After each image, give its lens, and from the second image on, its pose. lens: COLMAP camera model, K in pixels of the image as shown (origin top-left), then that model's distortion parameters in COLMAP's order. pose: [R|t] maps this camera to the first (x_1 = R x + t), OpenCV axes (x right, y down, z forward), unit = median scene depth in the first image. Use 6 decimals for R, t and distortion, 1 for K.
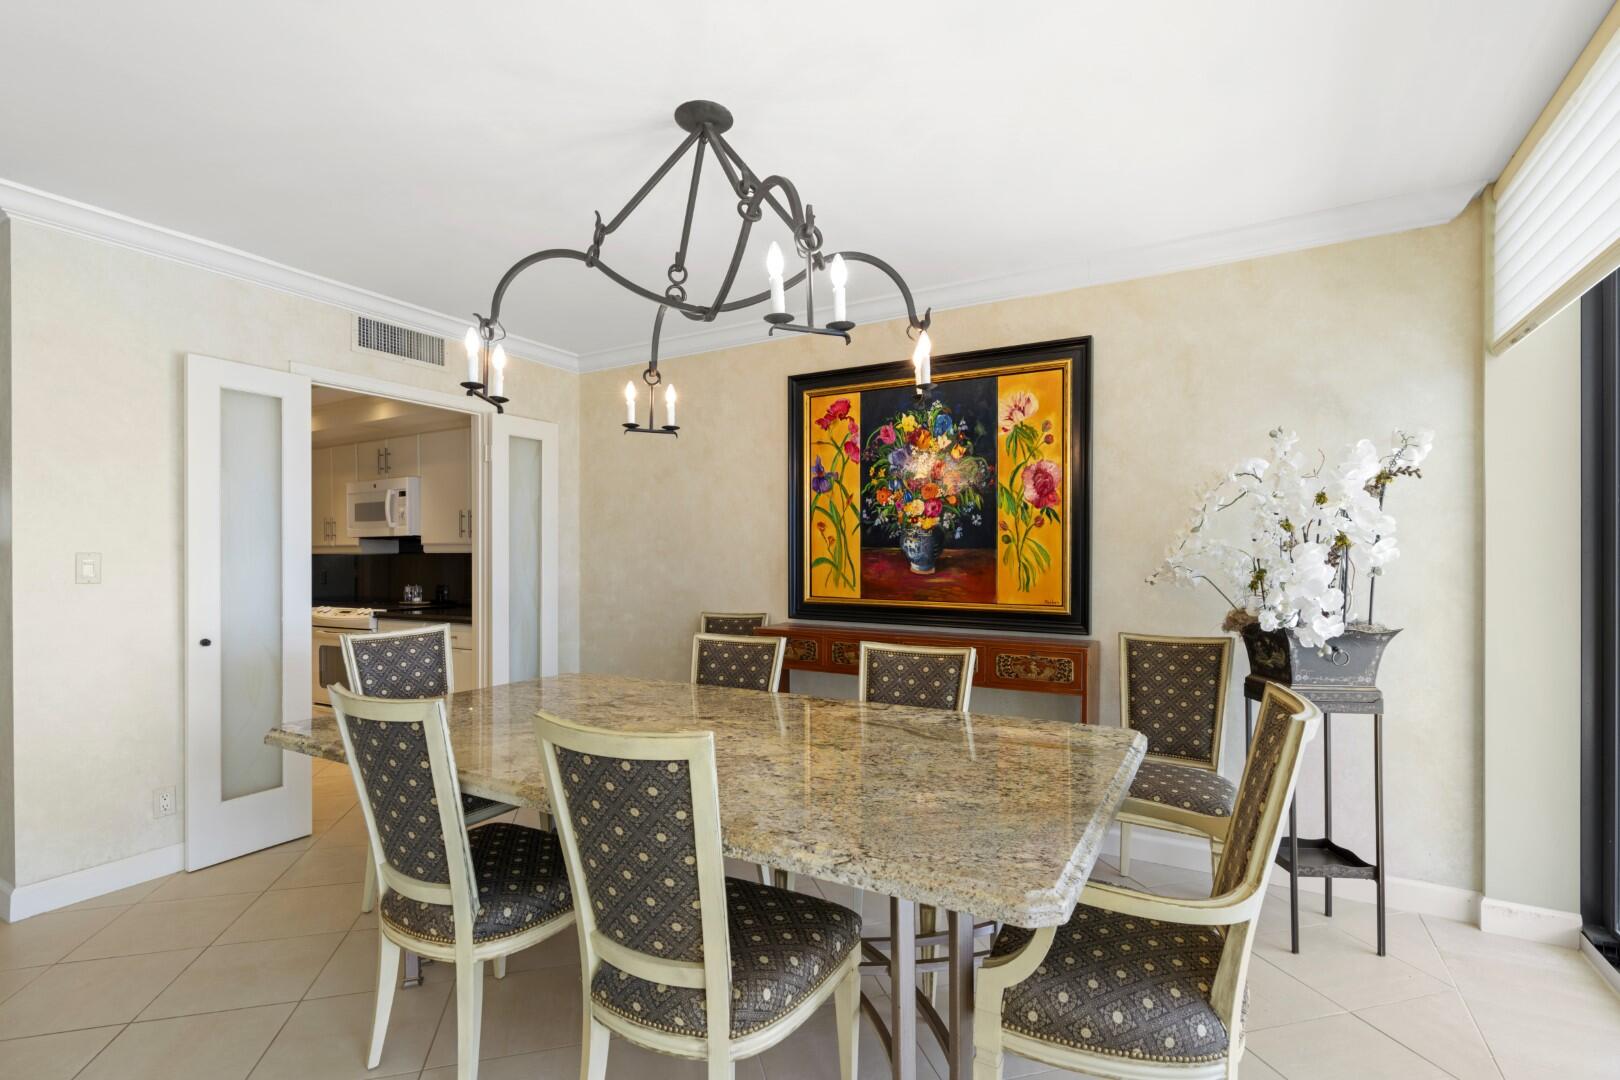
lens RADIAL K [[725.1, 0, 819.0], [0, 725.1, 554.5], [0, 0, 1]] dist [-0.011403, -0.000065]
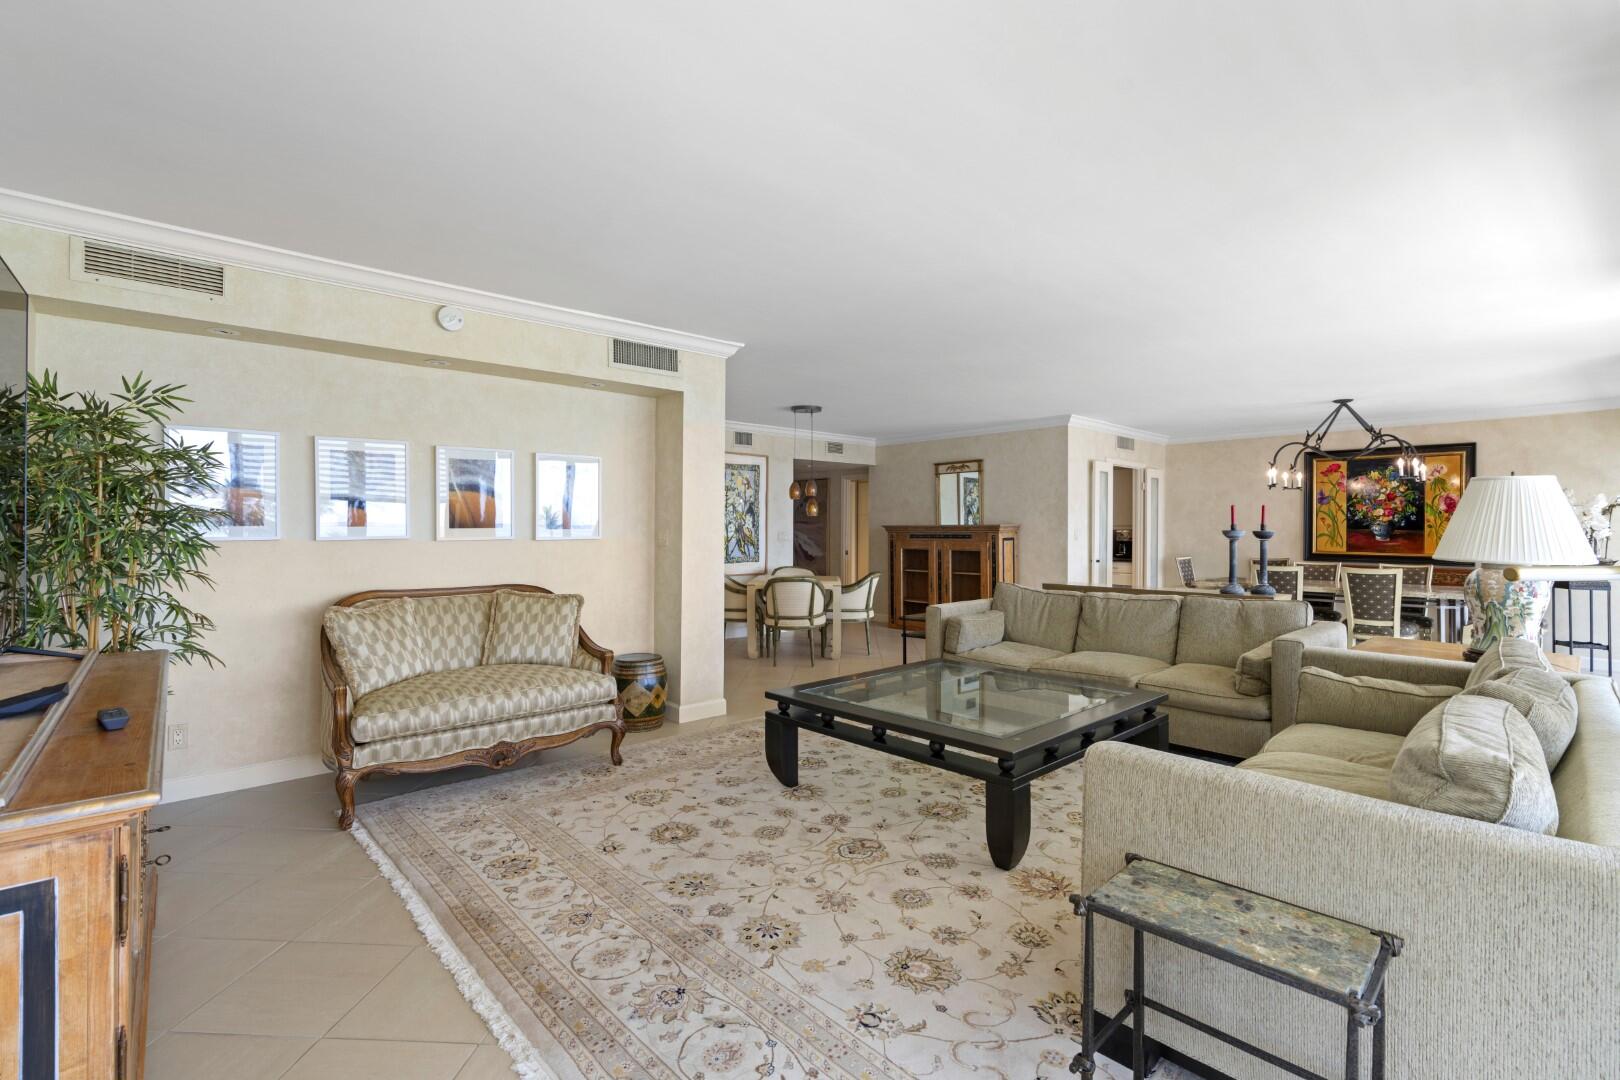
lens RADIAL K [[725.1, 0, 806.8], [0, 725.1, 525.2], [0, 0, 1]] dist [-0.011403, -0.000065]
pose [[0.946482, 0.003981, -0.322731, -0.919083], [-0.004829, 0.999987, -0.001827, -0.010969], [0.322719, 0.003288, 0.946489, -1.894803]]
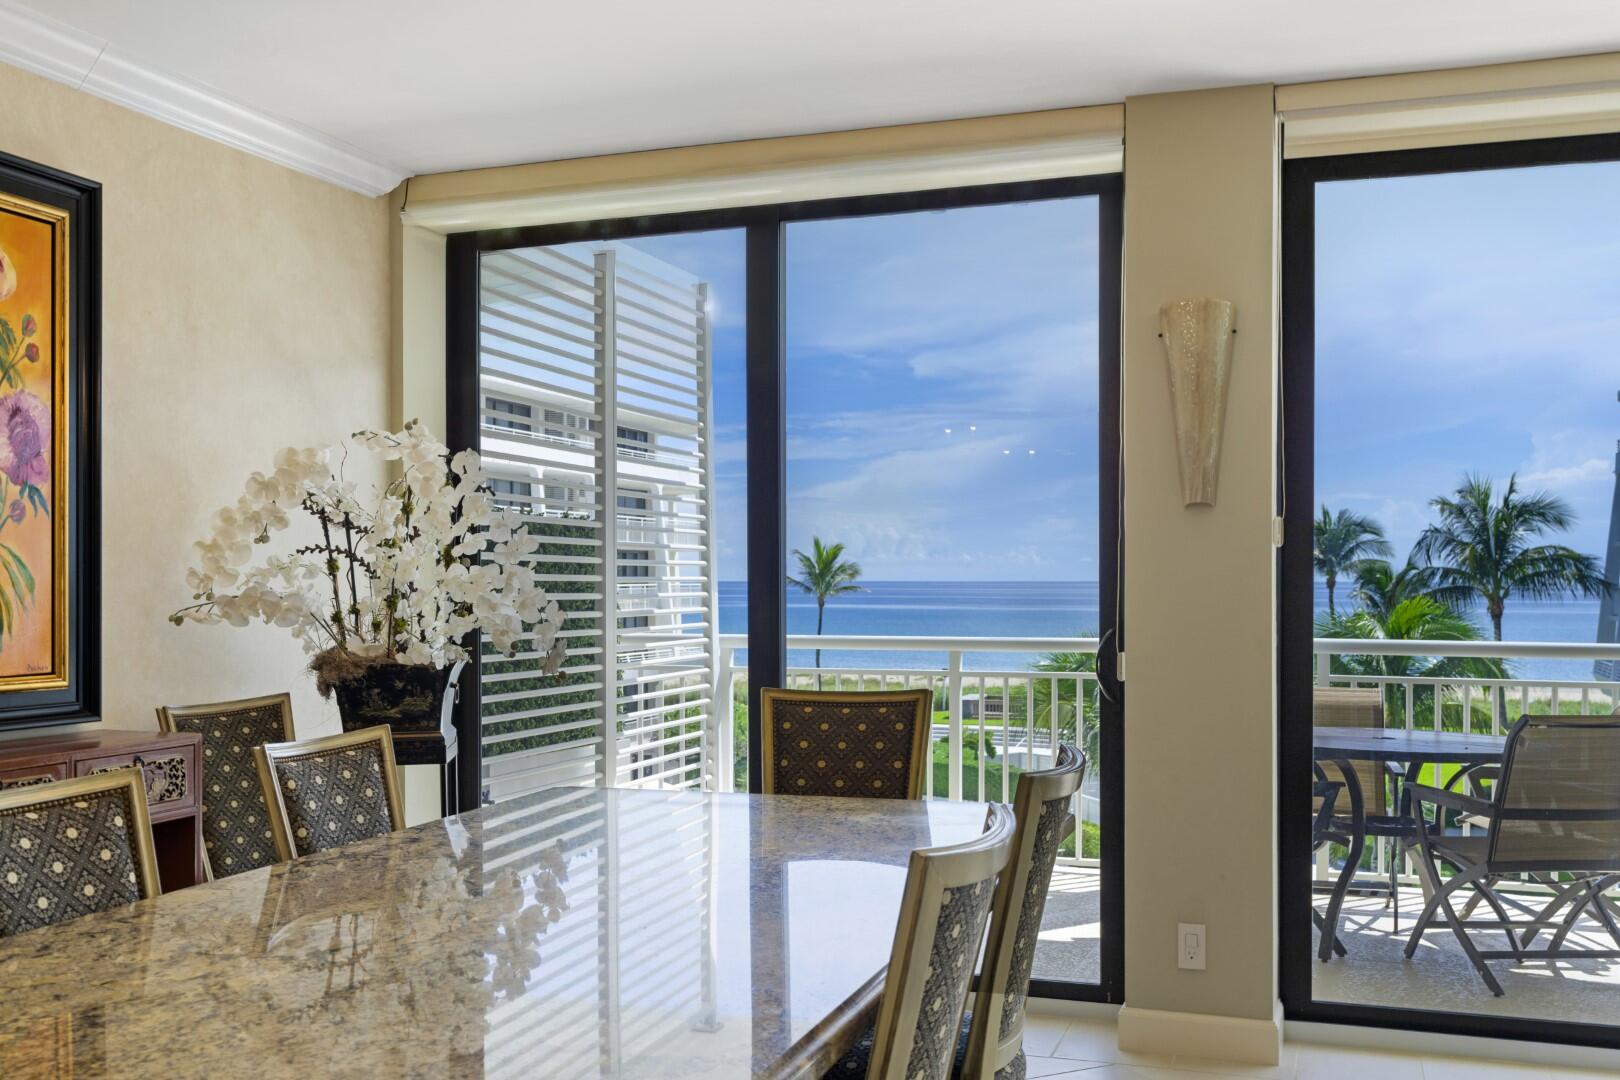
lens RADIAL K [[1667.4, 0, 810.5], [0, 1667.4, 550.3], [0, 0, 1]] dist [0.013656, 0.000000]
pose [[-0.182279, 0.017032, 0.983099, -0.947832], [0.000604, 0.999852, -0.017210, 0.002613], [-0.983247, -0.002543, -0.182262, 0.666142]]
